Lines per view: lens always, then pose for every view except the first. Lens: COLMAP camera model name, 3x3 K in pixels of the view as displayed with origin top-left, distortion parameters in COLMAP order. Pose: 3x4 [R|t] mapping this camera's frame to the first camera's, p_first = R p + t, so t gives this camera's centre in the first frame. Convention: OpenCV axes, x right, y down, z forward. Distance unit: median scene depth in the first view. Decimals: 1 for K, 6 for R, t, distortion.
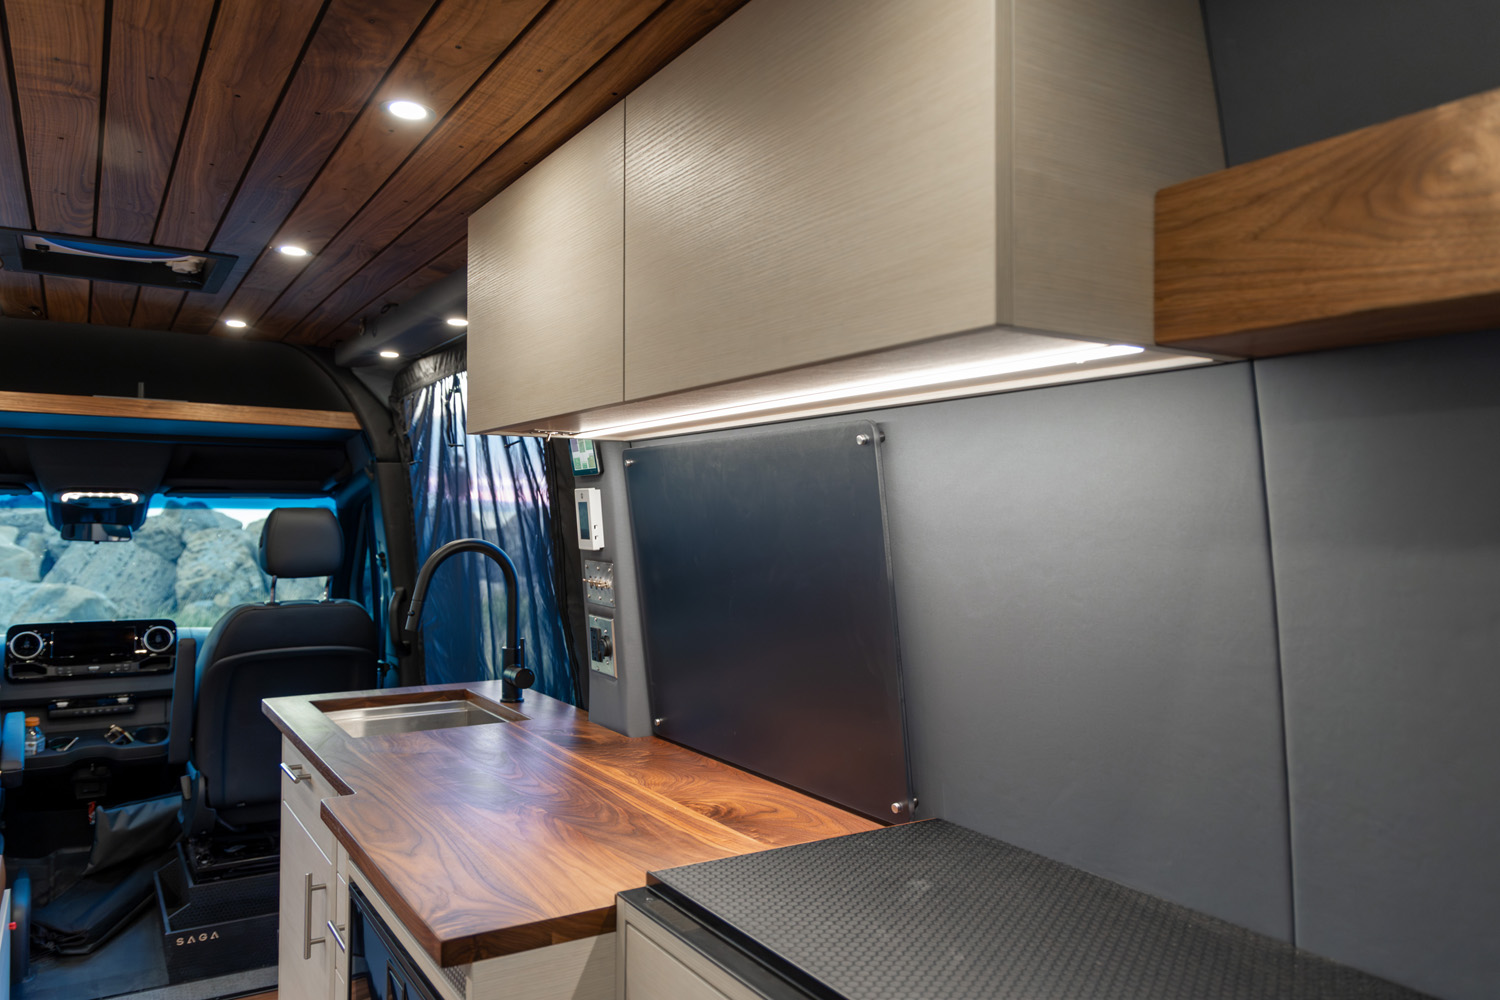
lens RADIAL K [[1069.8, 0, 750.0], [0, 1069.8, 500.0], [0, 0, 1]] dist [0.010949, 0.002080]
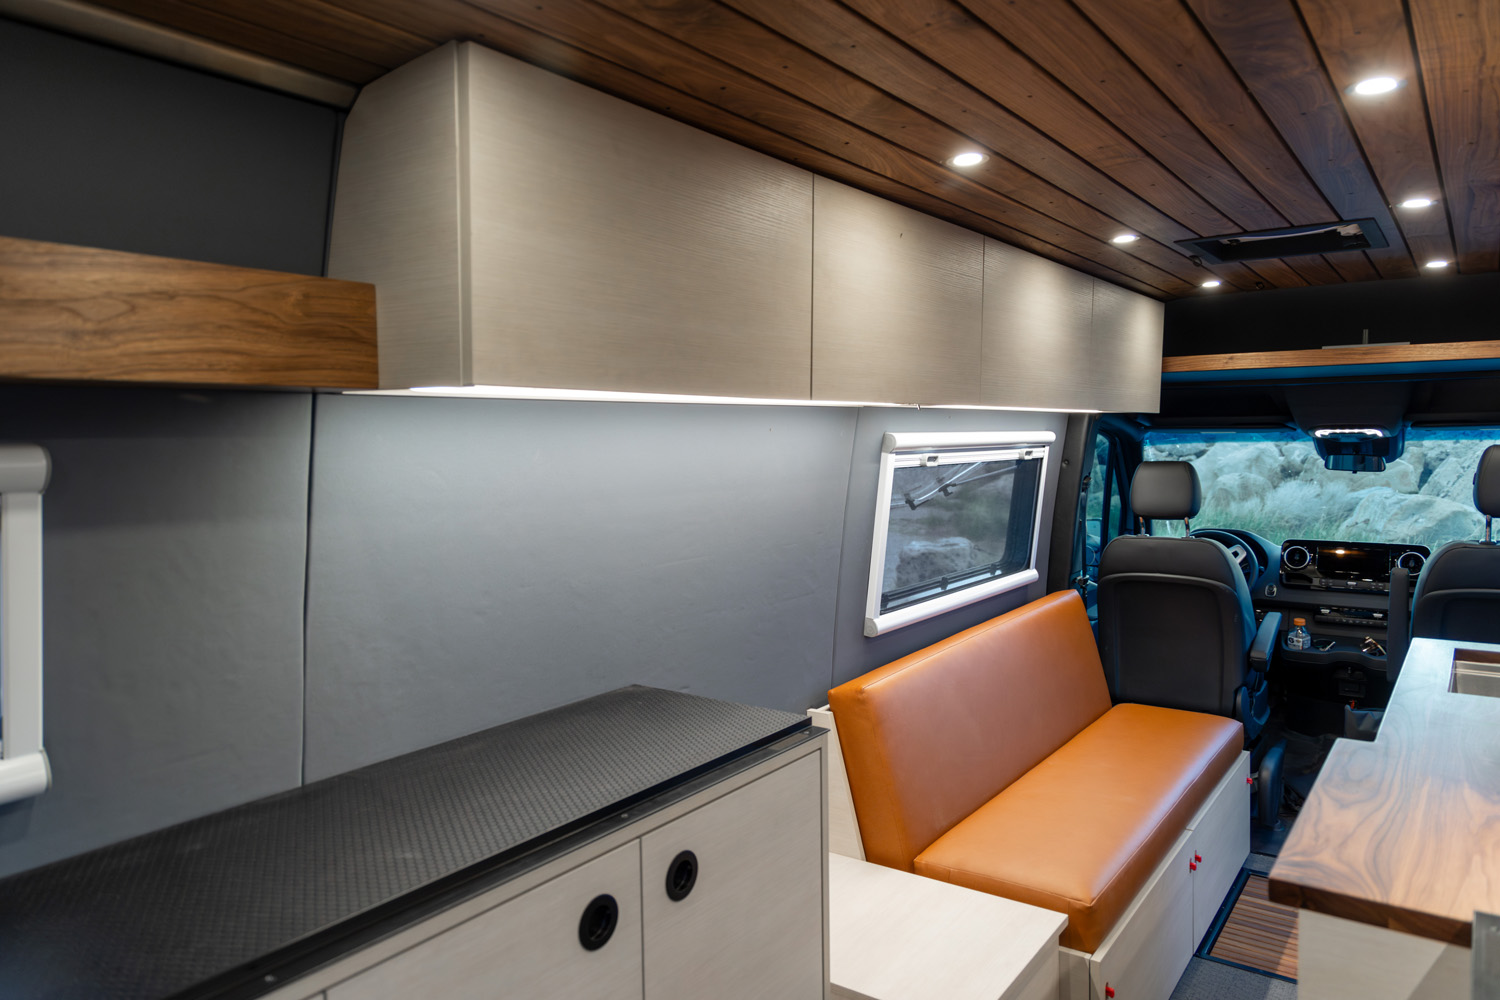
lens RADIAL K [[1017.0, 0, 757.6], [0, 1017.0, 496.2], [0, 0, 1]] dist [0.005469, -0.000452]
pose [[0.372274, 0.047164, -0.926924, 0.162012], [0.032155, 0.997453, 0.063666, -0.025768], [0.927566, -0.053506, 0.369809, 0.038558]]
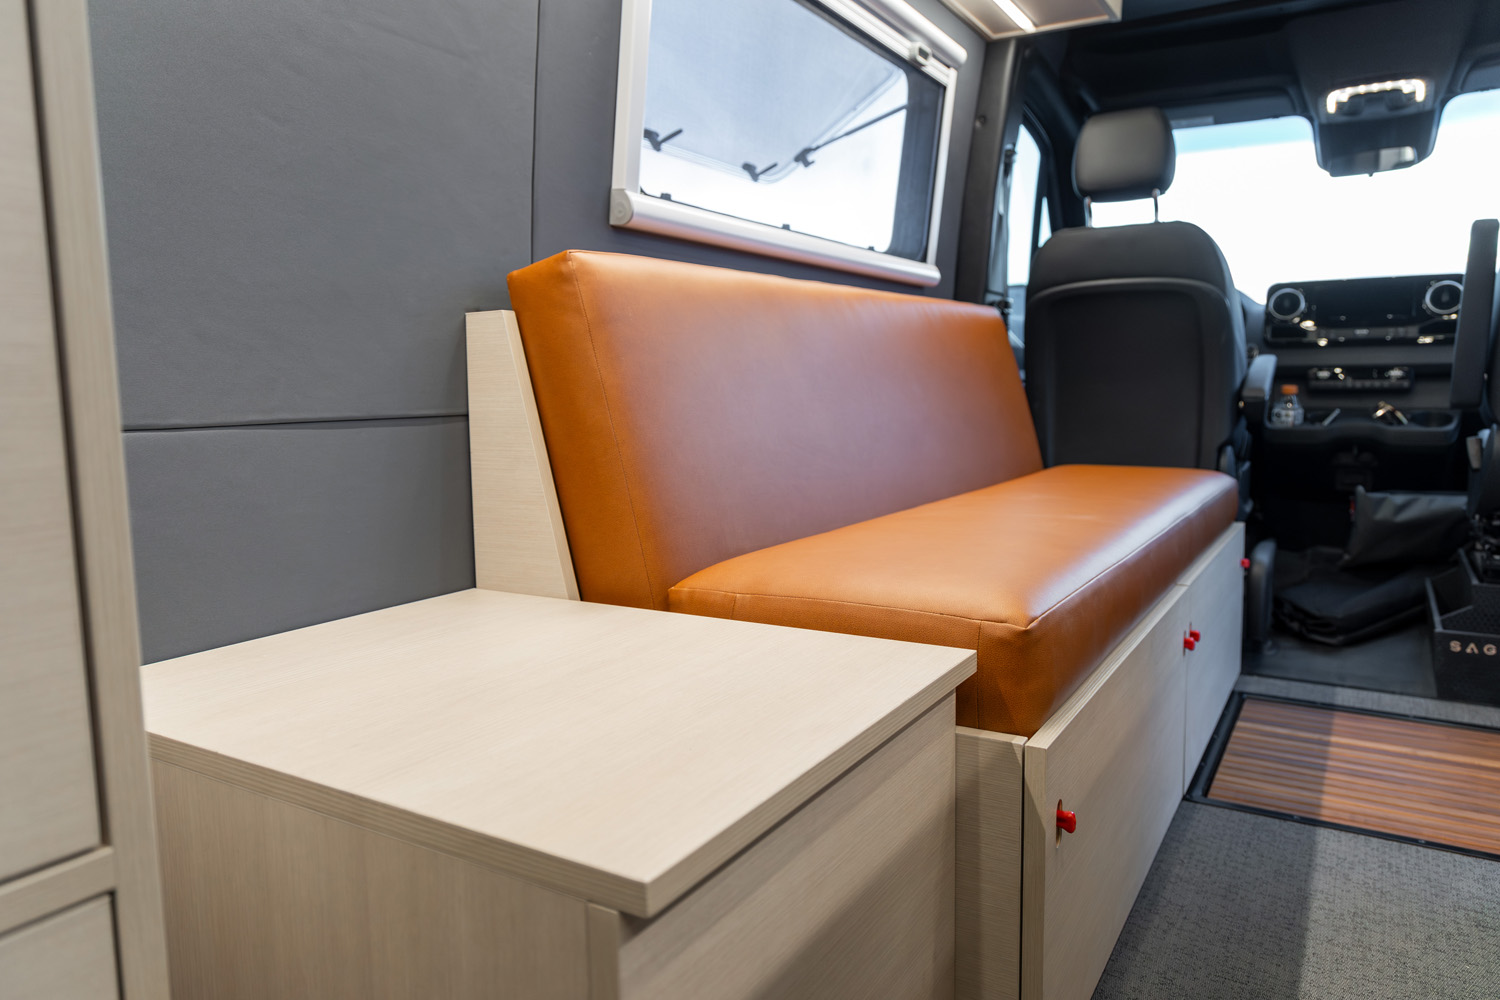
lens RADIAL K [[982.7, 0, 751.7], [0, 982.7, 509.7], [0, 0, 1]] dist [0.002656, 0.000041]
pose [[0.431029, 0.089978, -0.897841, -0.136417], [0.033403, 0.992743, 0.115525, 0.214950], [0.901720, -0.079785, 0.424895, 0.277013]]
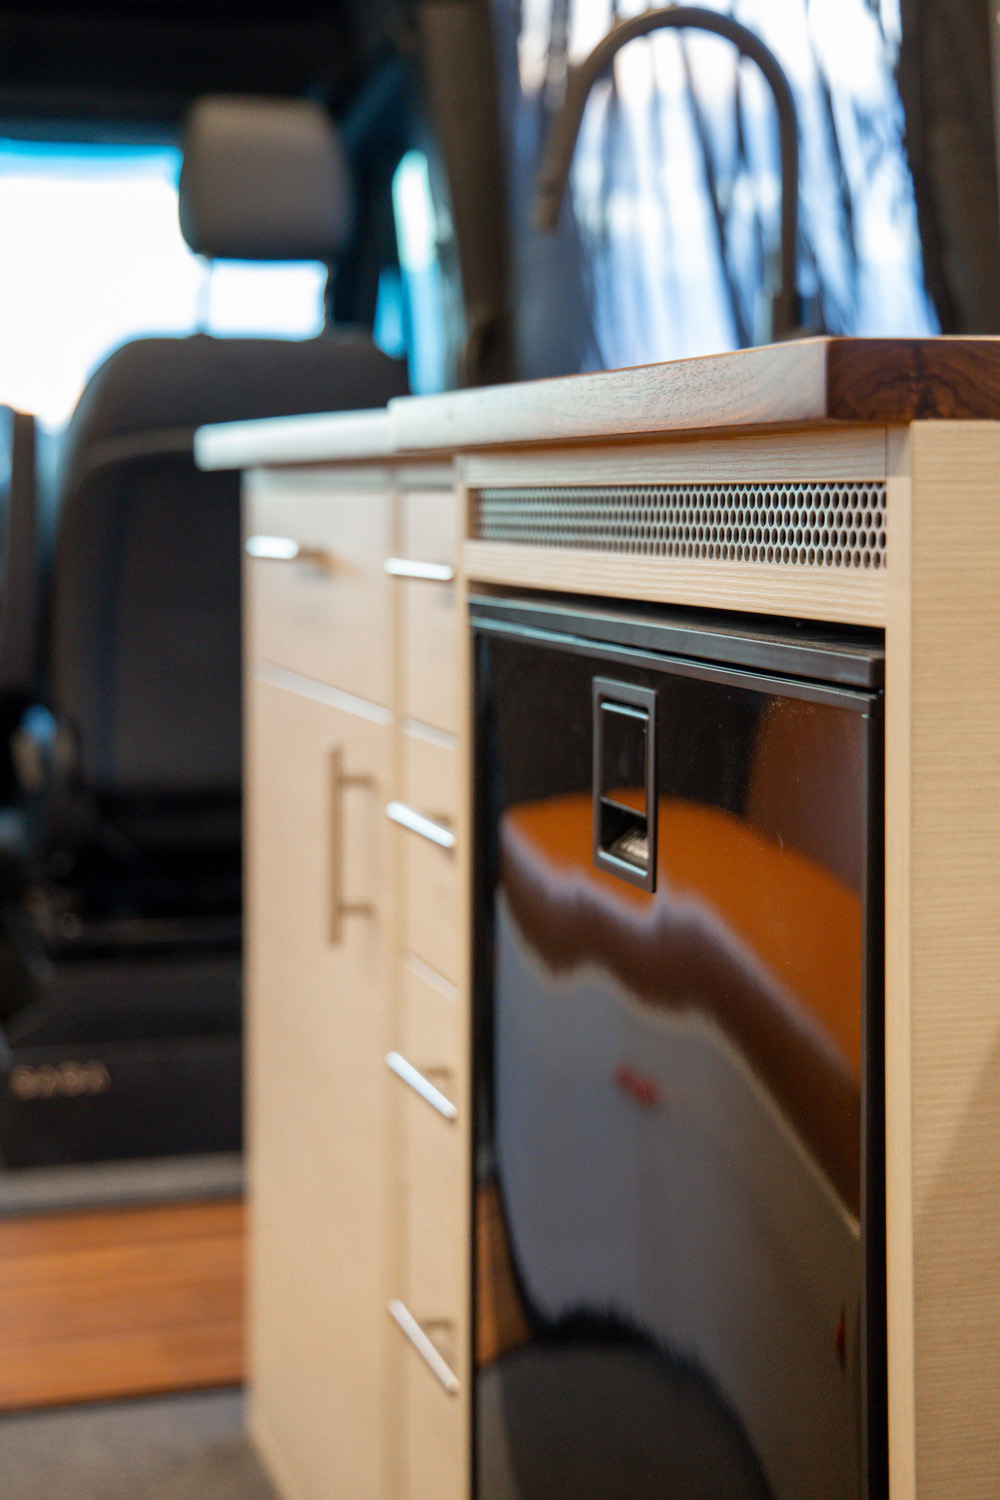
lens RADIAL K [[2468.8, 0, 500.0], [0, 2468.8, 750.0], [0, 0, 1]] dist [0.317847, 0.006214]
pose [[0.960622, 0.028943, -0.276349, -0.053968], [0.003809, 0.993095, 0.117252, 0.145195], [0.277834, -0.113687, 0.953878, 0.070568]]
